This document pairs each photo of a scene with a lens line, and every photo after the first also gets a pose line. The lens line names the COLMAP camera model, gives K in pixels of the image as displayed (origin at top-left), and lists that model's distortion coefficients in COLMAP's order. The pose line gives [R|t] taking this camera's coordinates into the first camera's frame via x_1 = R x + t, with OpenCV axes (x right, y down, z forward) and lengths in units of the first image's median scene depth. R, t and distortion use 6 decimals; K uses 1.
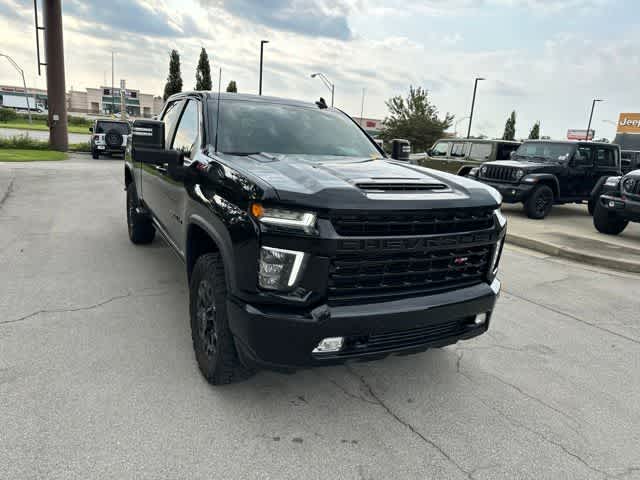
lens RADIAL K [[450.9, 0, 317.2], [0, 450.9, 238.1], [0, 0, 1]] dist [0.027754, -0.031153]
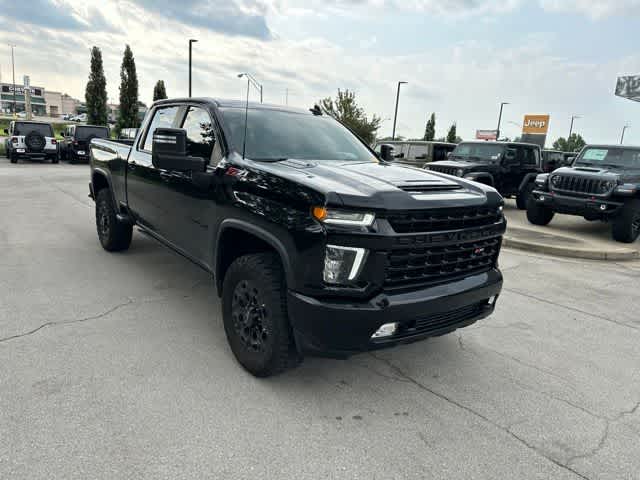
lens RADIAL K [[450.9, 0, 318.1], [0, 450.9, 240.8], [0, 0, 1]] dist [0.027754, -0.031153]
pose [[0.986027, -0.040403, 0.161611, -0.176180], [0.039615, 0.999182, 0.008094, -0.001143], [-0.161806, -0.001578, 0.986821, -0.049261]]
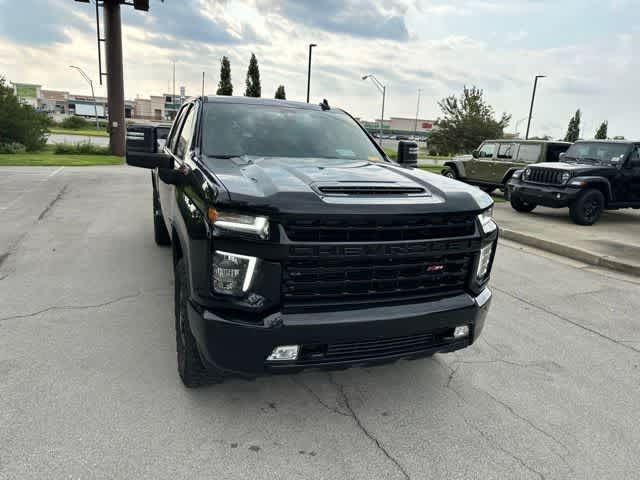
lens RADIAL K [[450.9, 0, 317.0], [0, 450.9, 243.1], [0, 0, 1]] dist [0.027754, -0.031153]
pose [[0.992948, 0.015285, -0.117558, 0.116807], [-0.014817, 0.999878, 0.004853, -0.003159], [0.117618, -0.003077, 0.993054, 0.024570]]
